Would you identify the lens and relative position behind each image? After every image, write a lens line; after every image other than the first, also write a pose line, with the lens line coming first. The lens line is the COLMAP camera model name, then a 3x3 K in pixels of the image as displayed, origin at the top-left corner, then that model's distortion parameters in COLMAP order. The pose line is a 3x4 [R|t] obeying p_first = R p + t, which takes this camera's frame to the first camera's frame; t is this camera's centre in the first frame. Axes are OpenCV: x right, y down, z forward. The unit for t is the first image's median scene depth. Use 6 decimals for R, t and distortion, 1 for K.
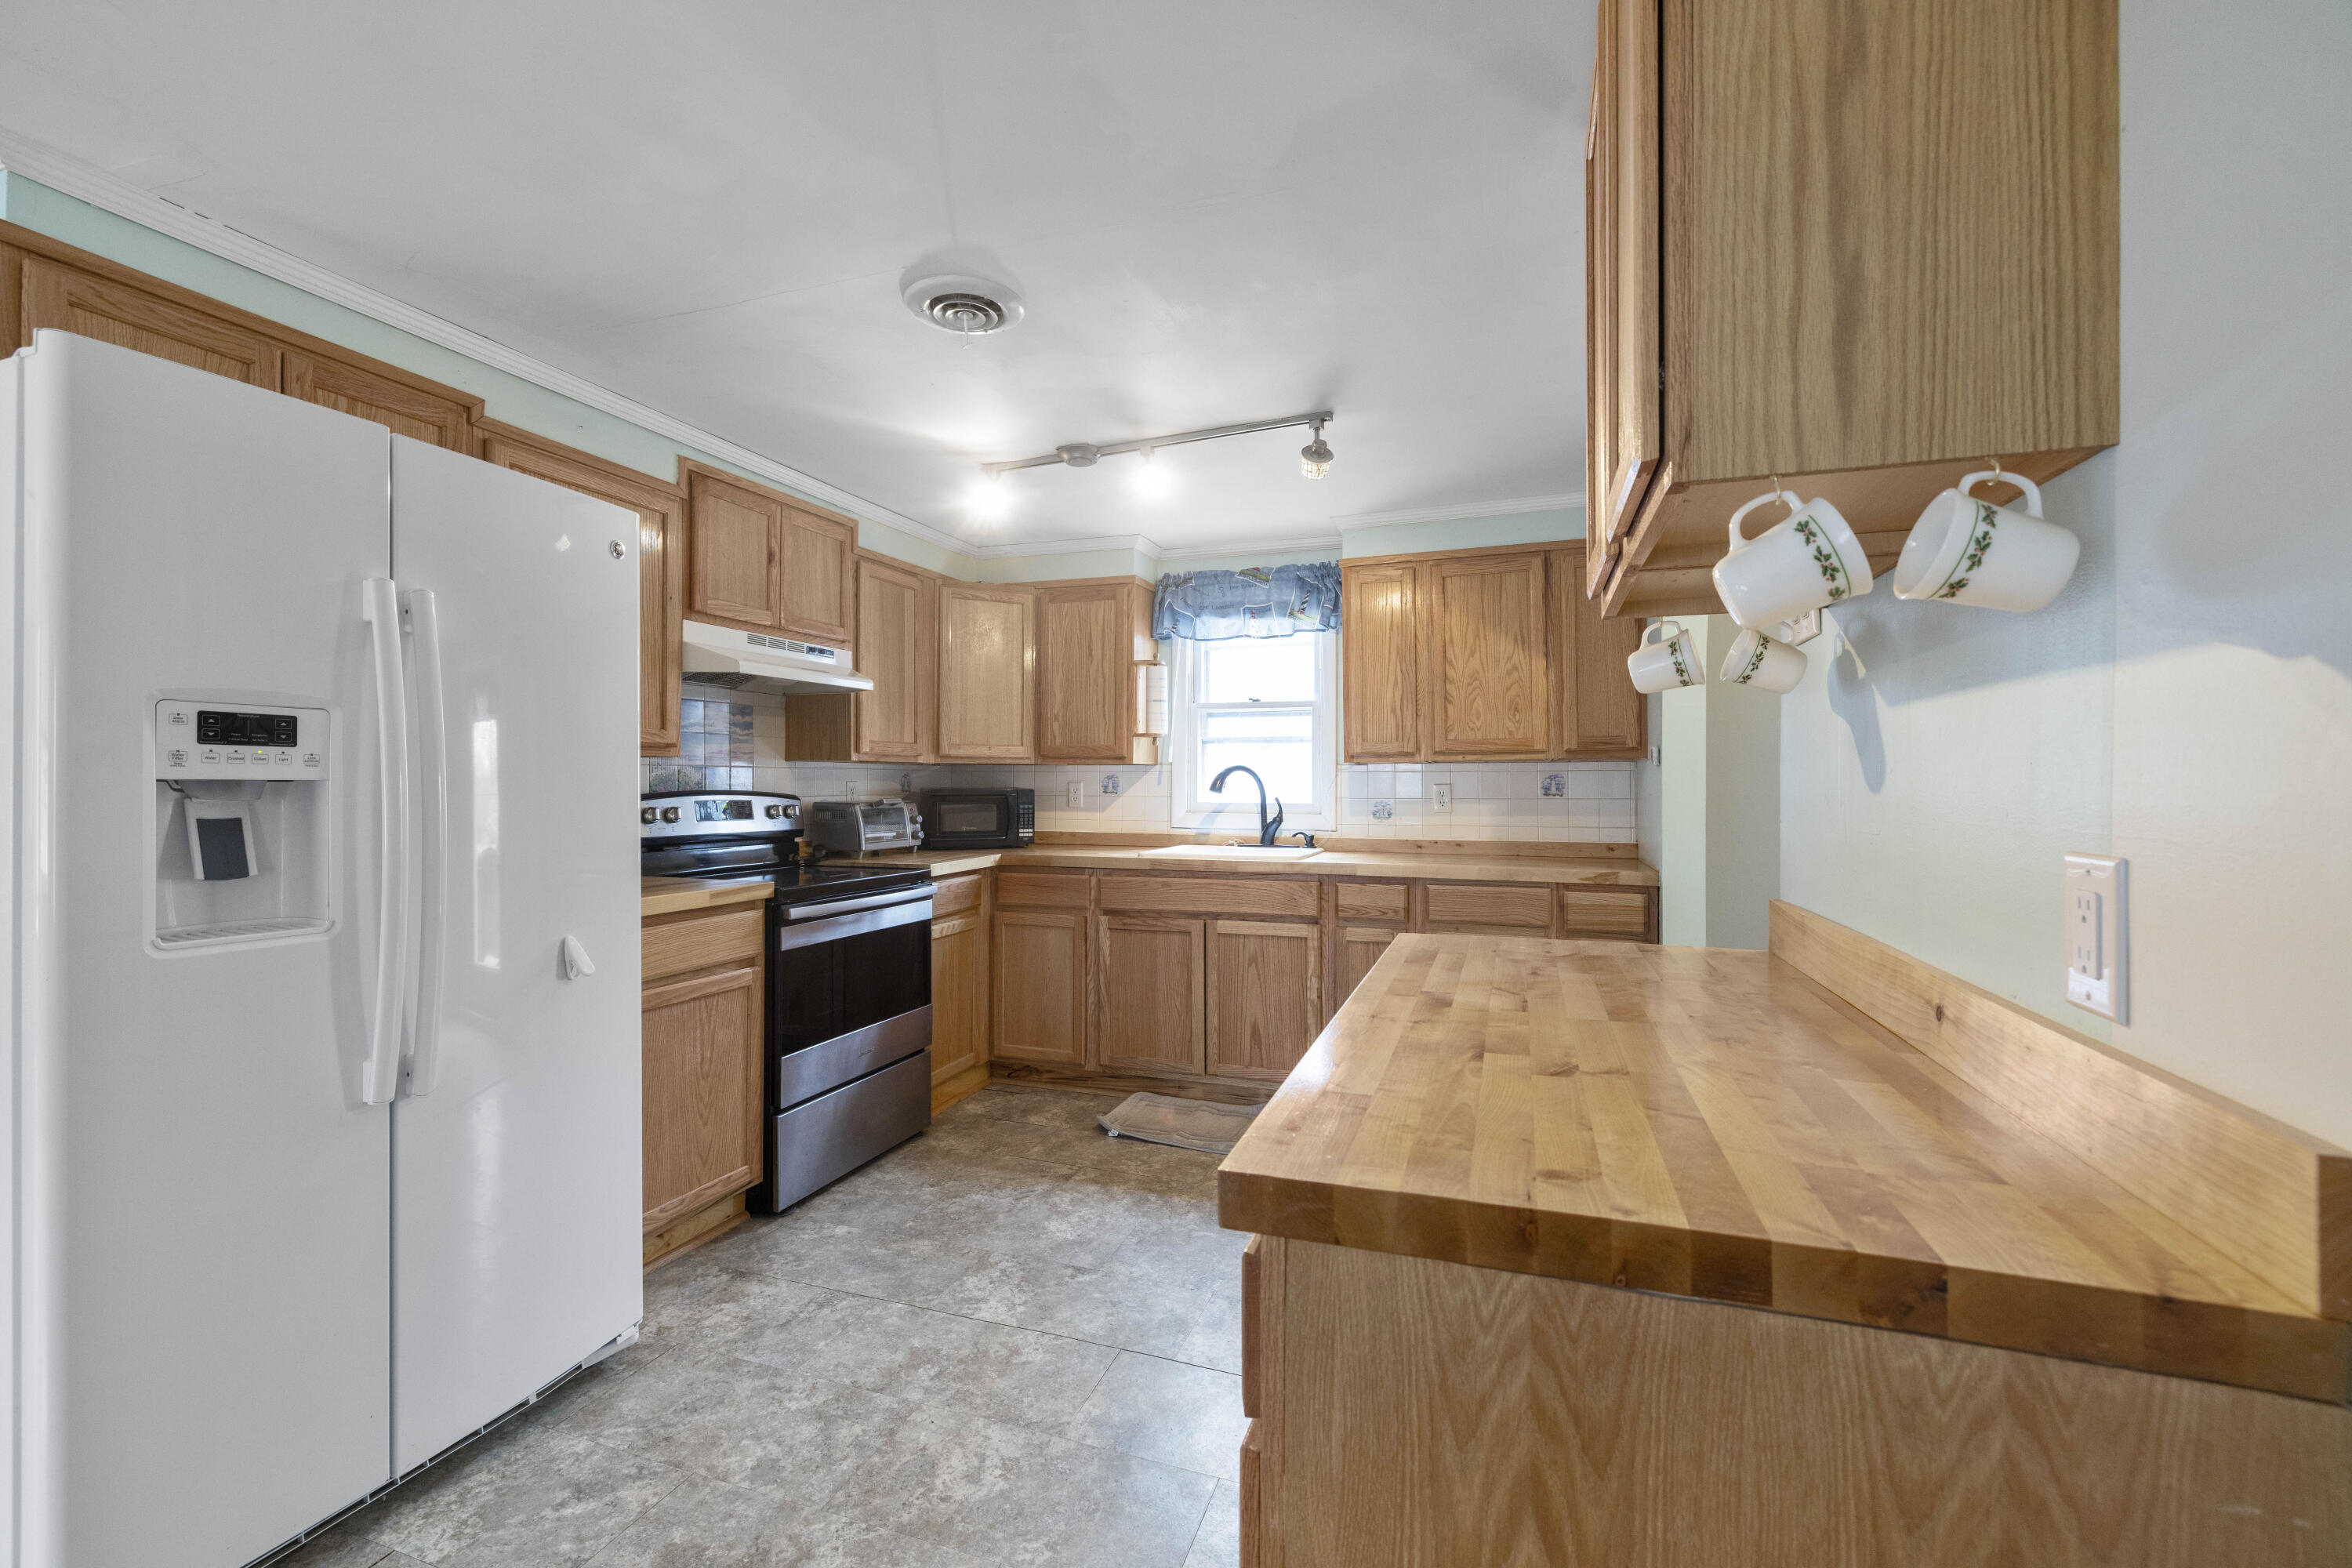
lens RADIAL K [[986.6, 0, 1173.2], [0, 986.6, 776.4], [0, 0, 1]] dist [-0.002419, 0.000465]
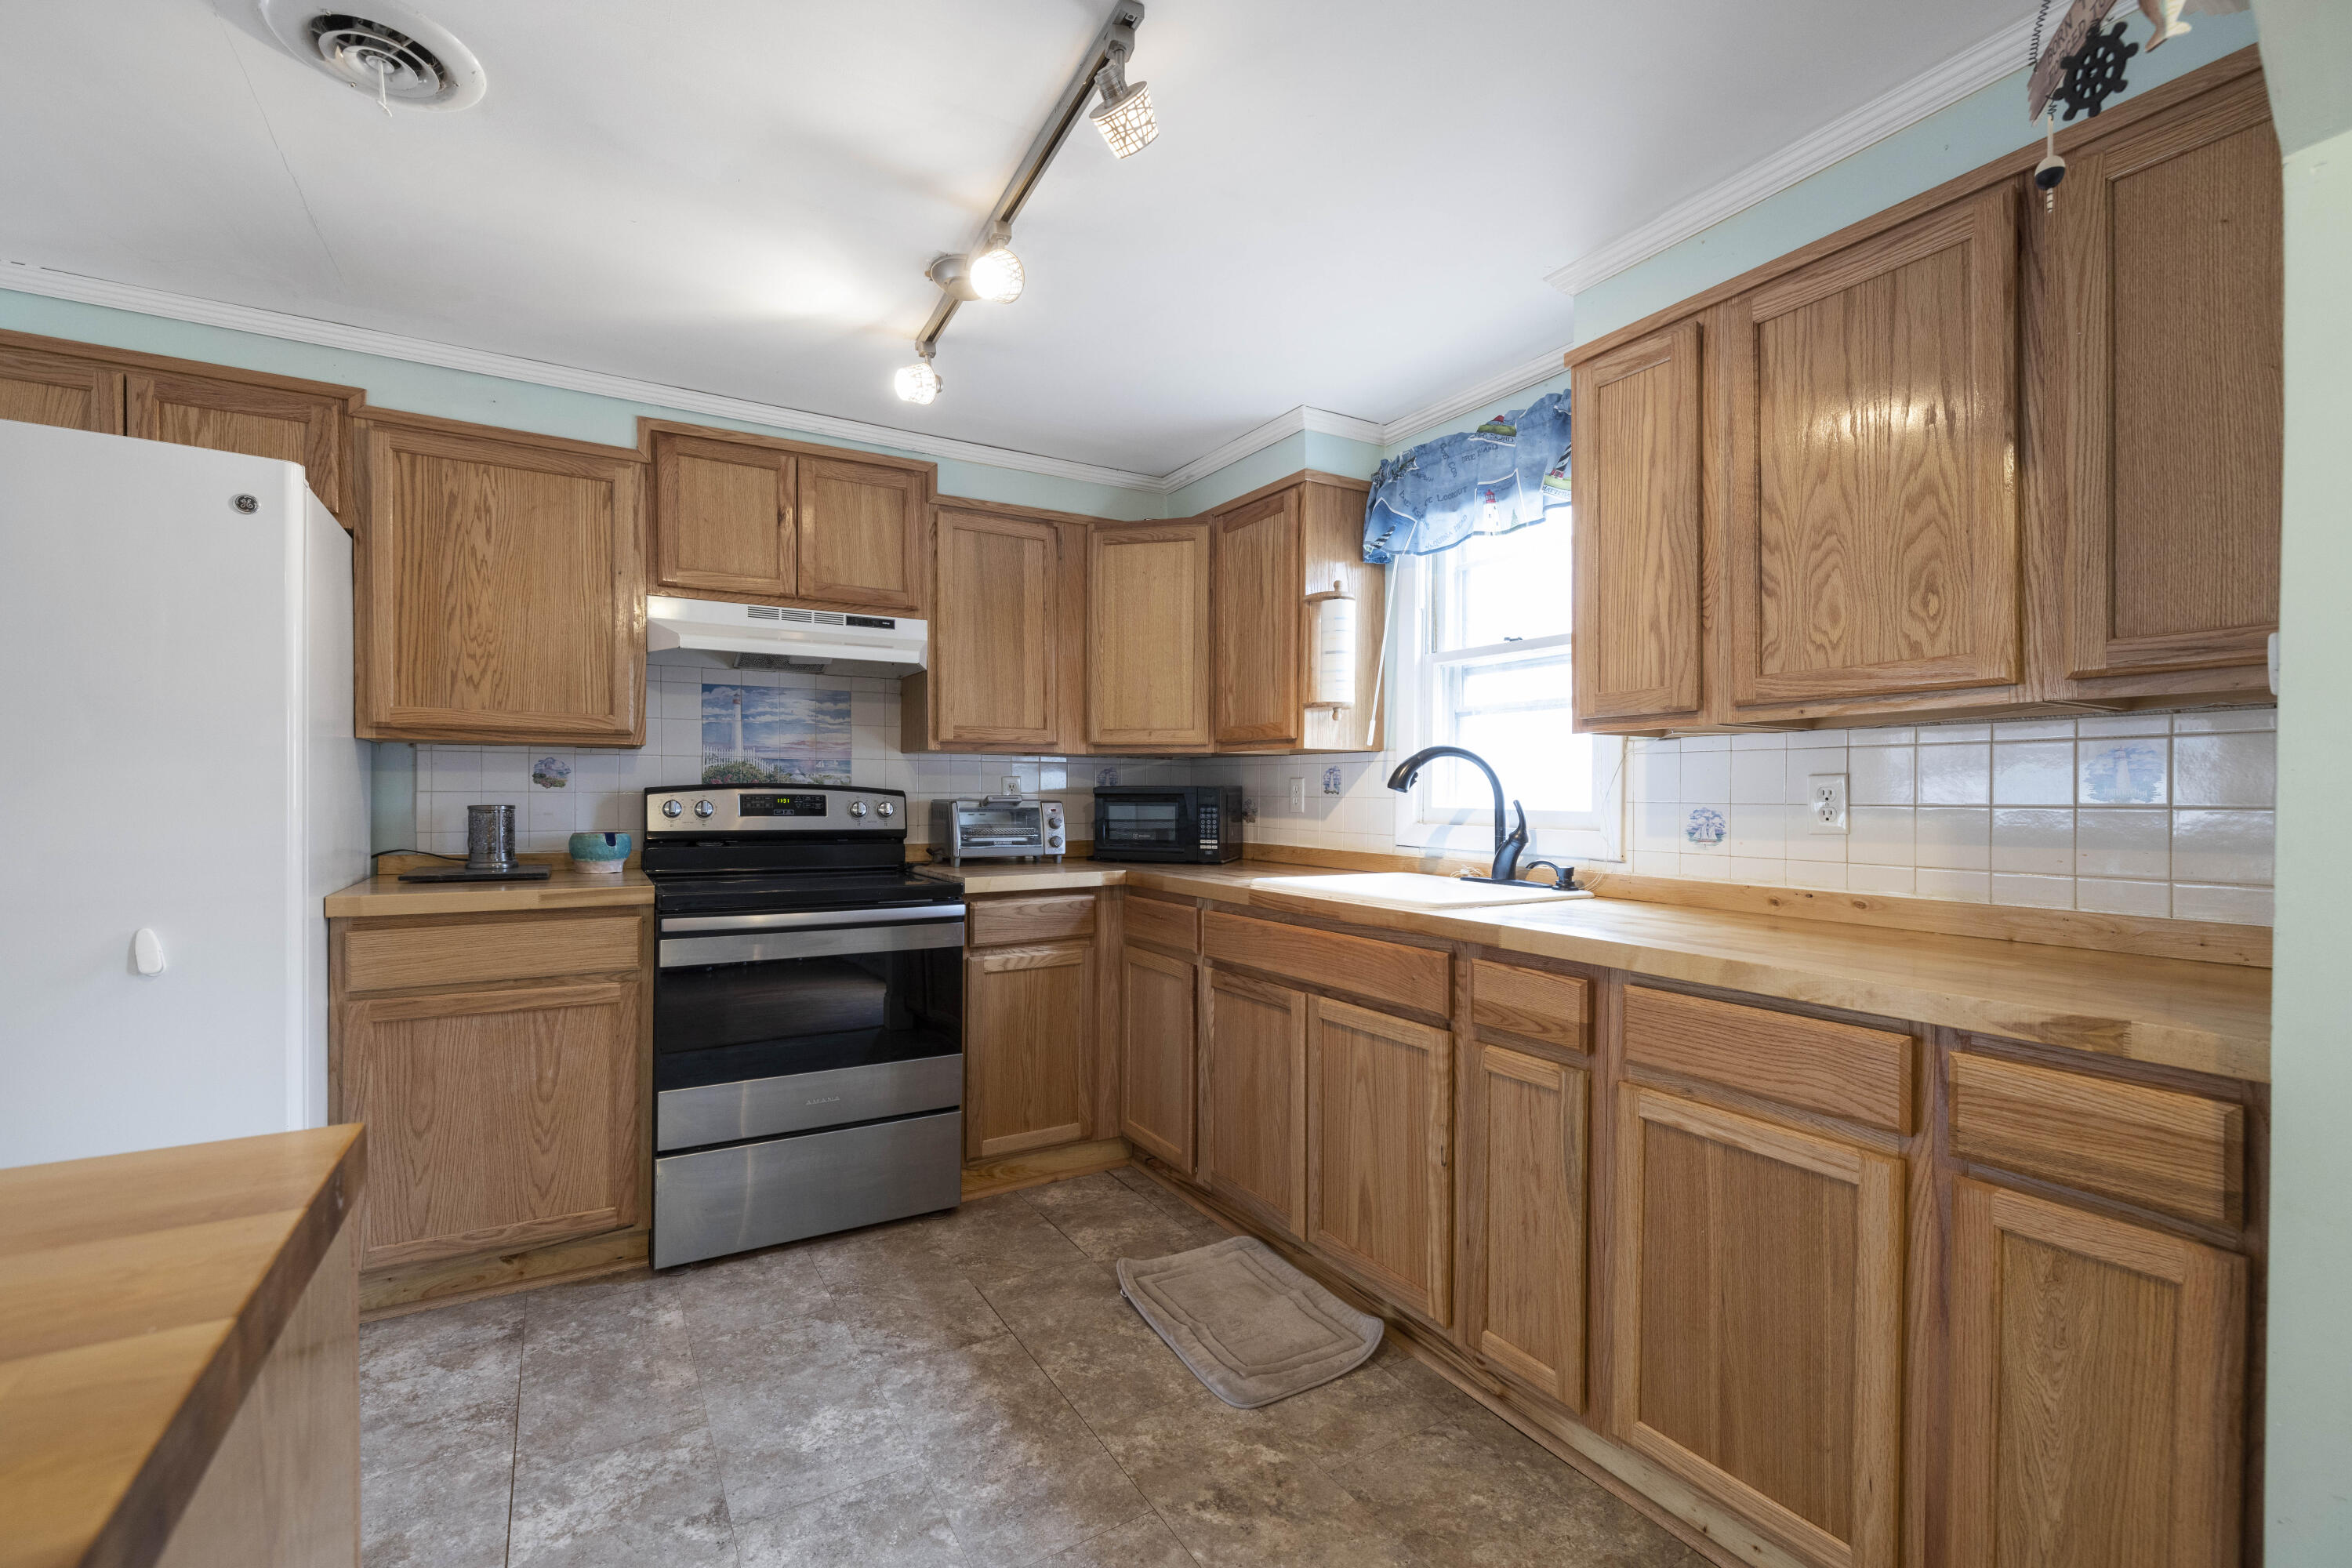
lens RADIAL K [[986.6, 0, 1172.3], [0, 986.6, 802.6], [0, 0, 1]] dist [-0.002419, 0.000465]
pose [[0.766198, 0.009997, -0.642526, 0.379250], [-0.000135, 0.999881, 0.015397, 0.016079], [0.642604, -0.011710, 0.766109, 0.487794]]
